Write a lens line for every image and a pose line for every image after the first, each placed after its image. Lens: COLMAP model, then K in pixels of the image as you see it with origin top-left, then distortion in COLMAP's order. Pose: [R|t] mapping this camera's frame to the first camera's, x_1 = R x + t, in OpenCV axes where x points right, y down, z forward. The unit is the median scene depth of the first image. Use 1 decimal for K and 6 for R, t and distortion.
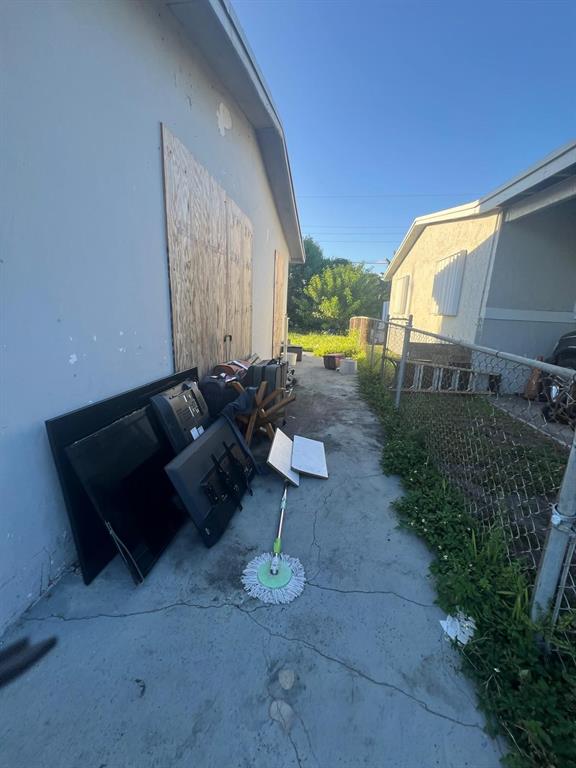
lens RADIAL K [[331.5, 0, 286.3], [0, 331.5, 384.9], [0, 0, 1]] dist [0.000589, 0.000092]
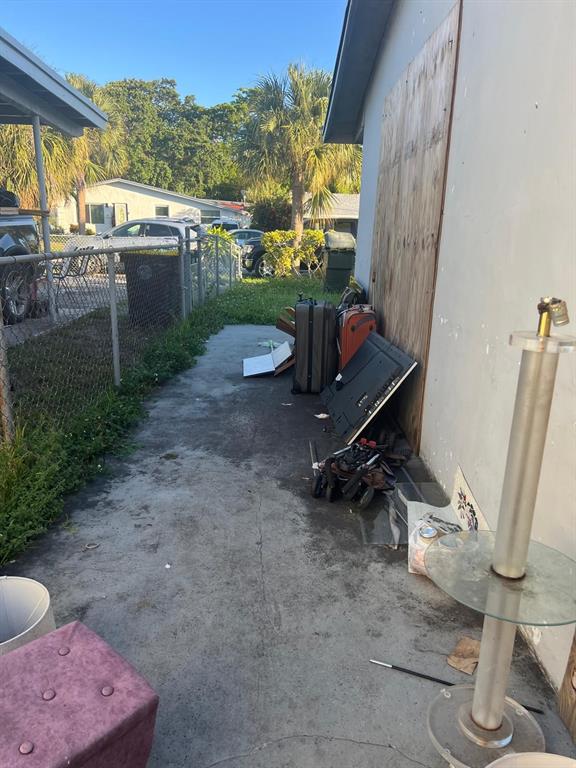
lens RADIAL K [[548.5, 0, 288.4], [0, 548.5, 384.0], [0, 0, 1]] dist [0.001122, 0.000090]
pose [[-0.989097, -0.028404, -0.144498, 0.154870], [-0.094380, 0.875485, 0.473939, -0.400851], [0.113044, 0.482410, -0.868621, 1.743365]]
